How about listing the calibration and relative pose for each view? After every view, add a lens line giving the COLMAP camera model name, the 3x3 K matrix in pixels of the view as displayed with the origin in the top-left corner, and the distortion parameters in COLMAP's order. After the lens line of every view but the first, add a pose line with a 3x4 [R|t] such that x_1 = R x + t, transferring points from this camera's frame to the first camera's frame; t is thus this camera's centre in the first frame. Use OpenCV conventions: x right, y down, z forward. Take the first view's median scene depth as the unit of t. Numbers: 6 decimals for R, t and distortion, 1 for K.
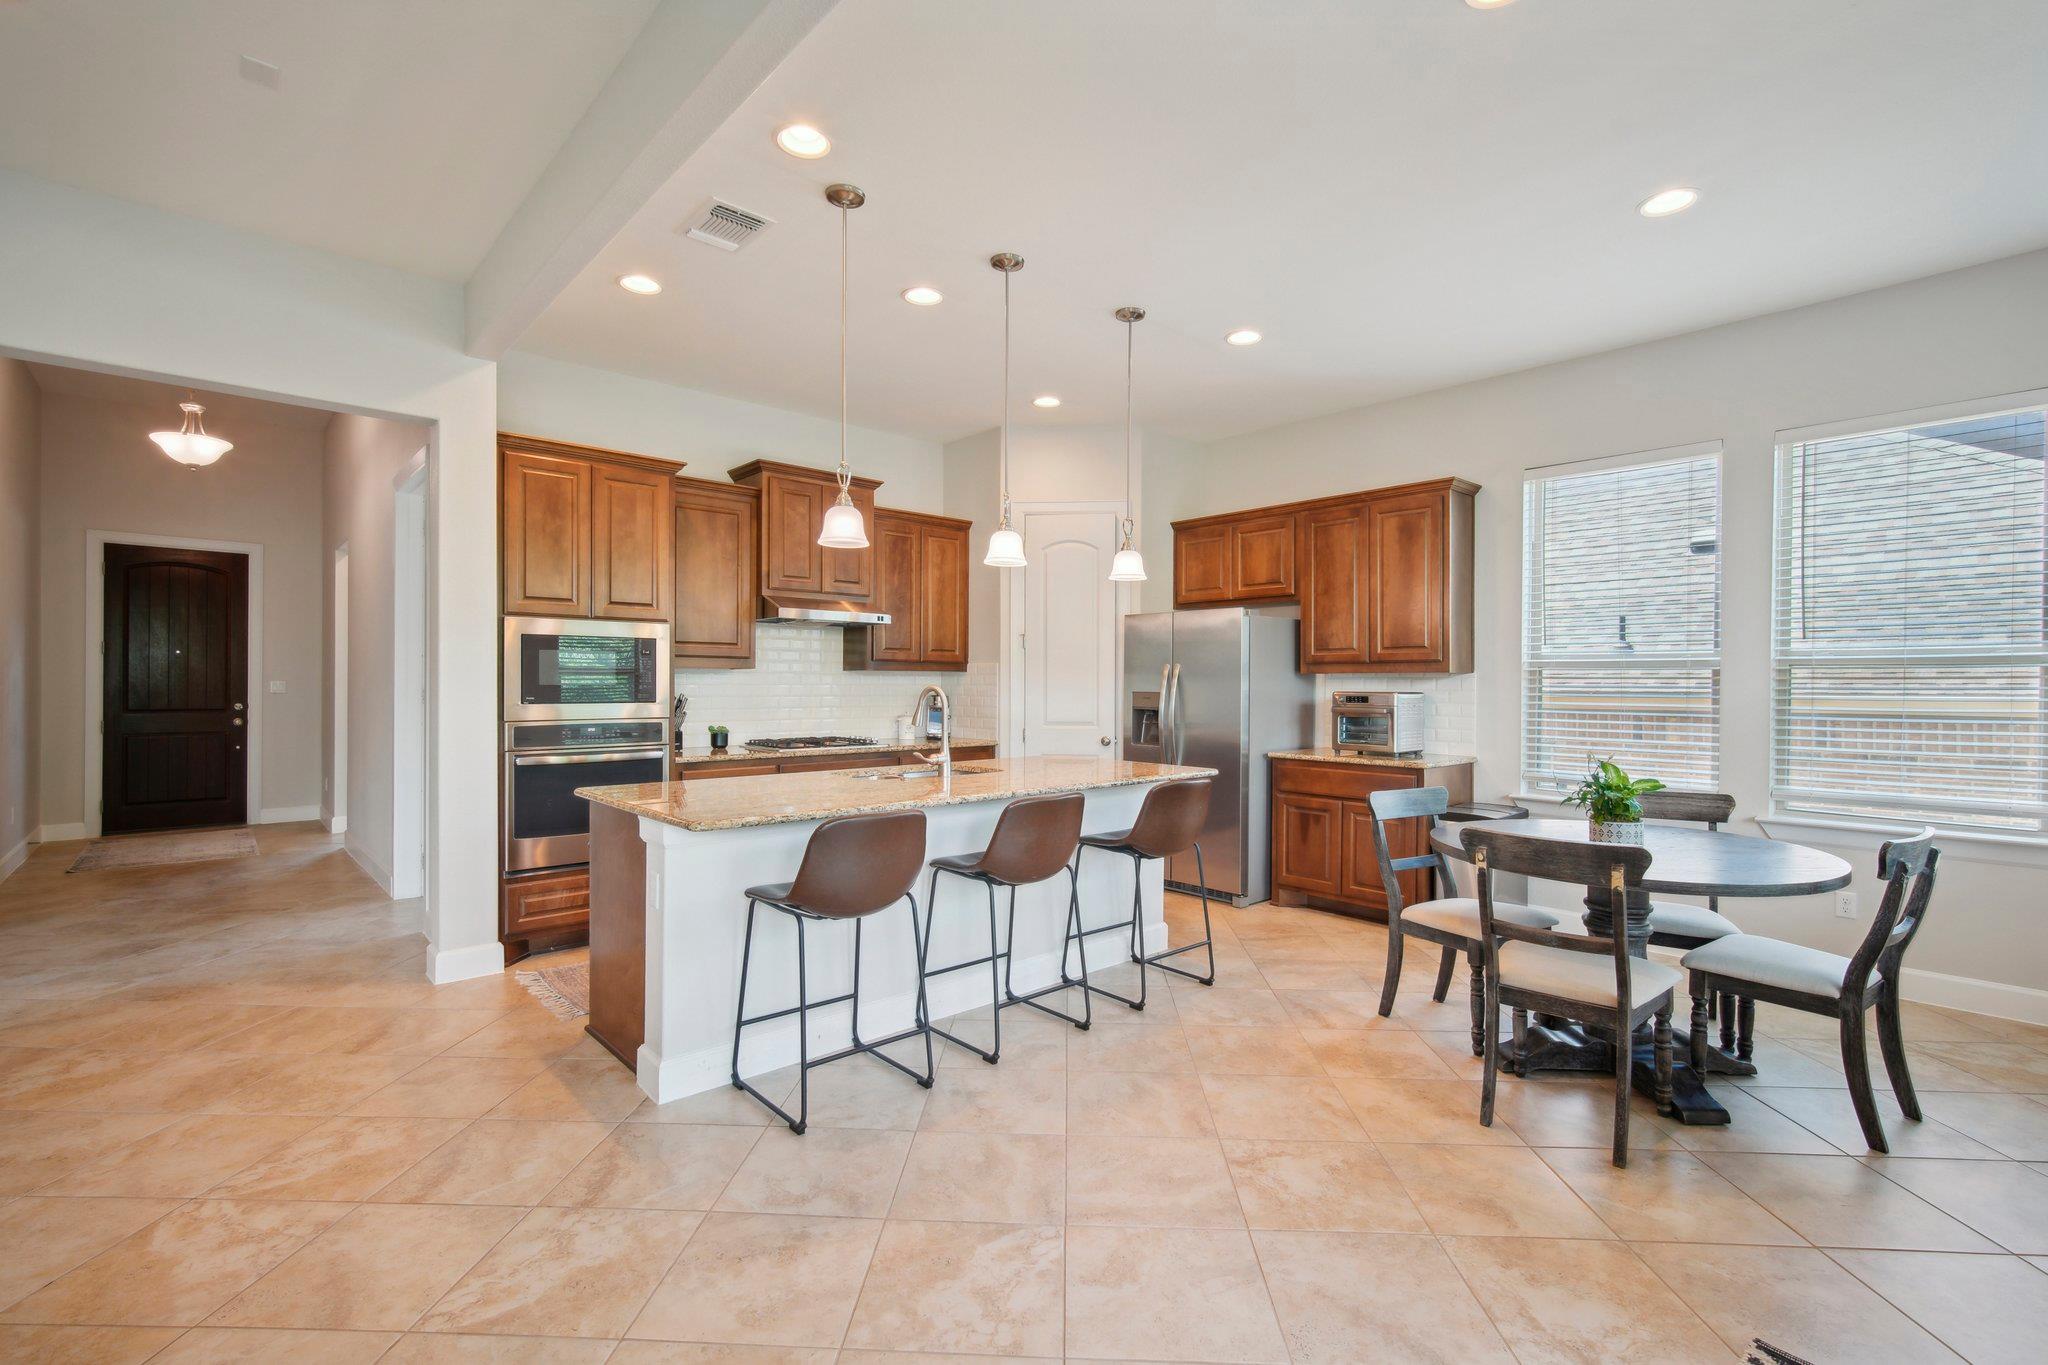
lens RADIAL K [[929.5, 0, 1022.6], [0, 929.5, 686.6], [0, 0, 1]] dist [0.024762, 0.000025]
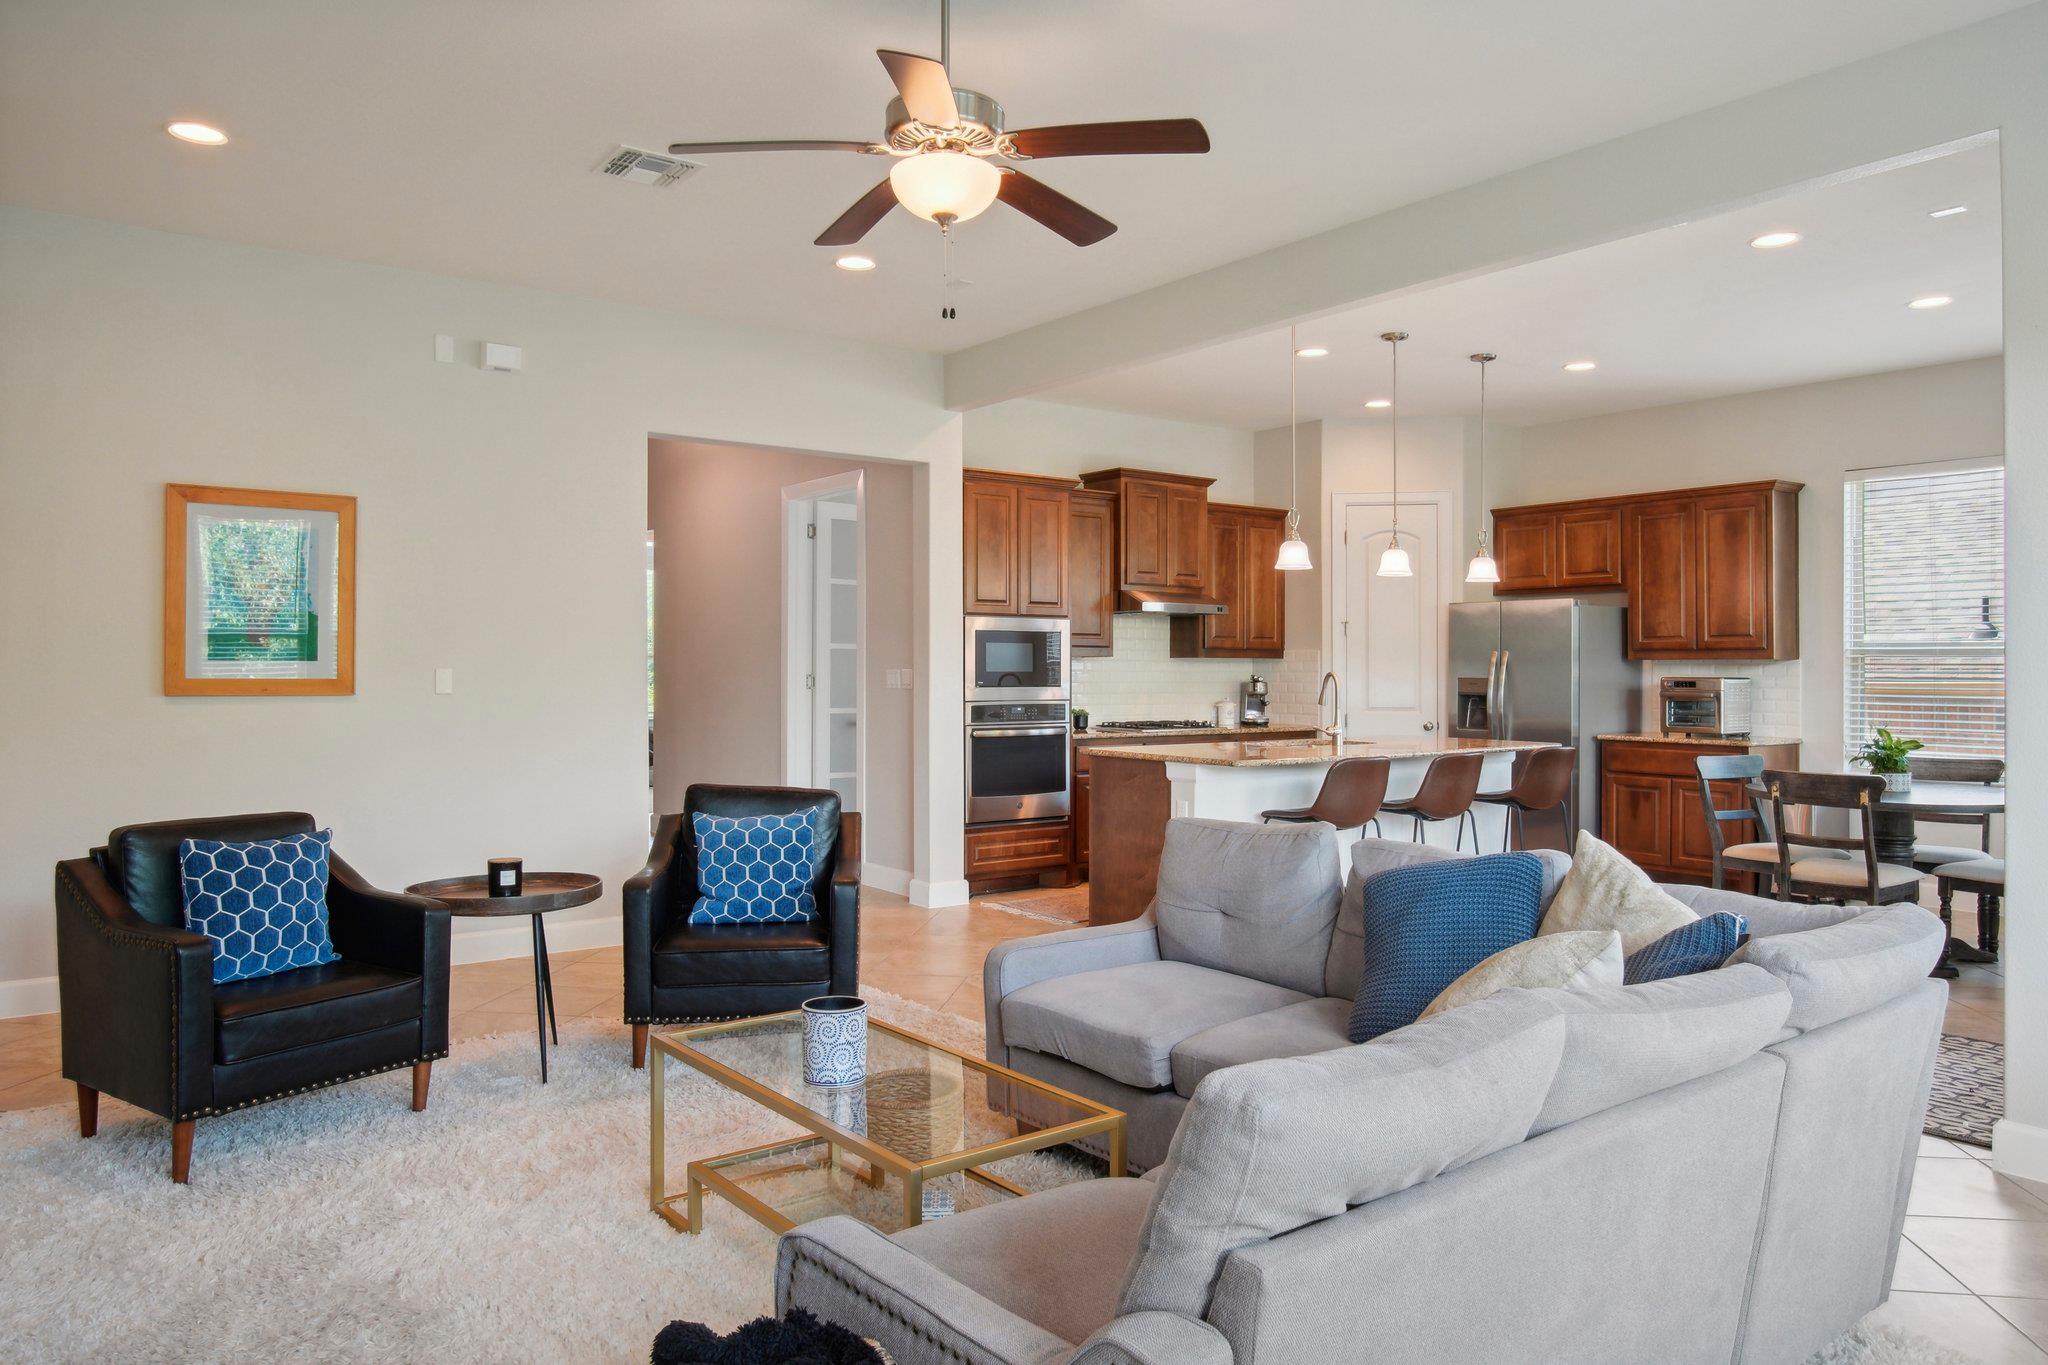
lens RADIAL K [[1406.1, 0, 1033.8], [0, 1406.1, 664.4], [0, 0, 1]] dist [0.031144, -0.002407]
pose [[0.996367, -0.002143, -0.085136, -0.246455], [0.001490, 0.999969, -0.007730, 0.002331], [0.085150, 0.007575, 0.996339, -0.678446]]
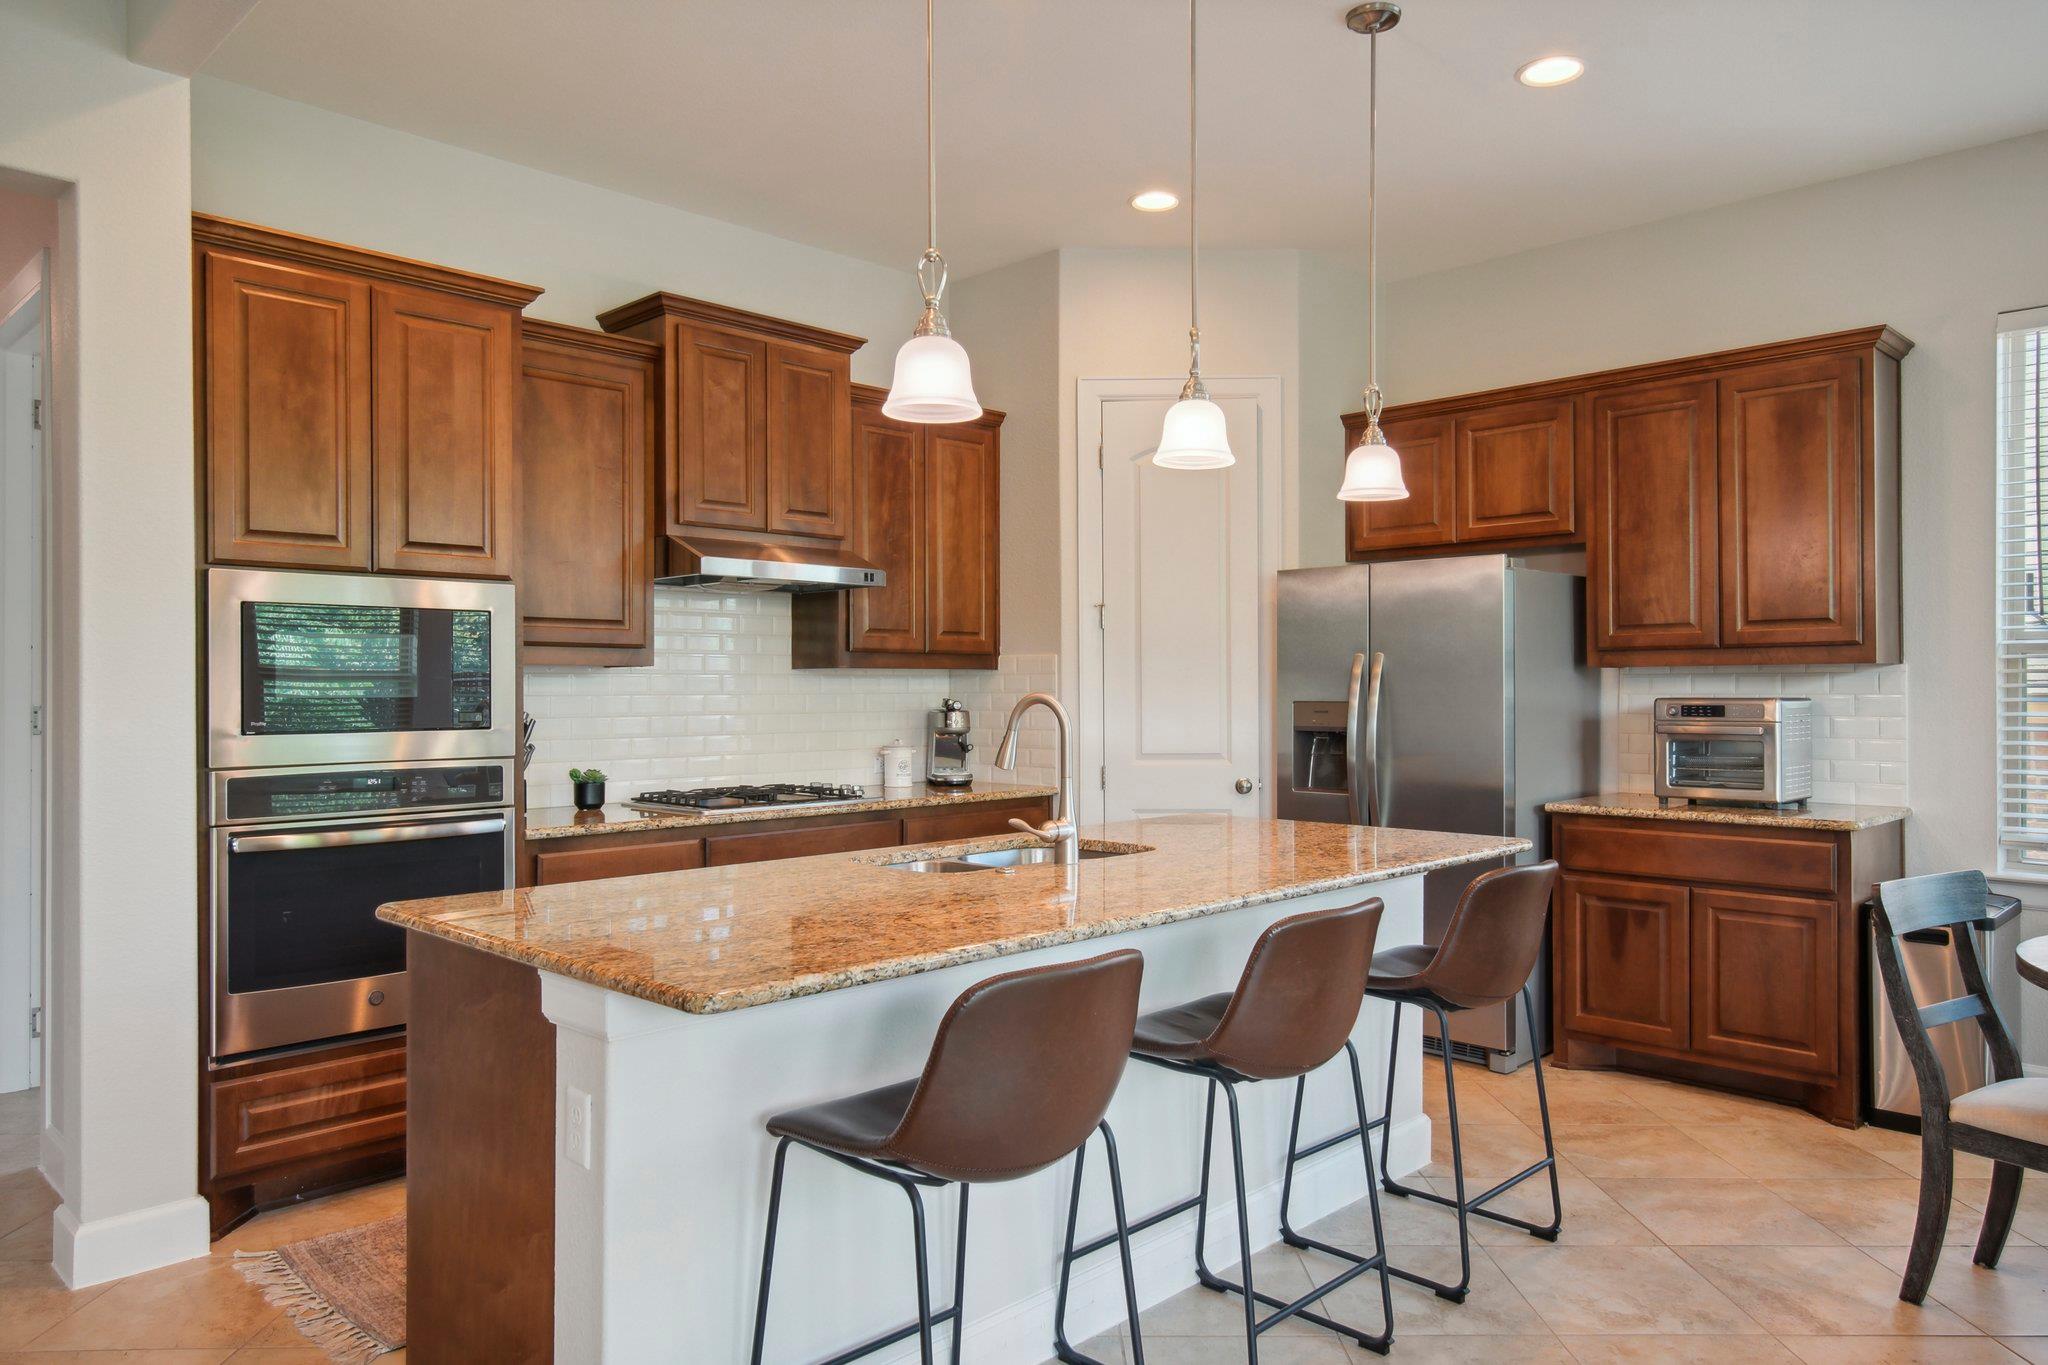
lens RADIAL K [[1388.5, 0, 1024.0], [0, 1388.5, 682.5], [0, 0, 1]] dist [0.032937, 0.001004]
pose [[0.998224, -0.008073, 0.059025, -0.117189], [0.008604, 0.999925, -0.008738, -0.000099], [-0.058950, 0.009230, 0.998218, 0.153997]]
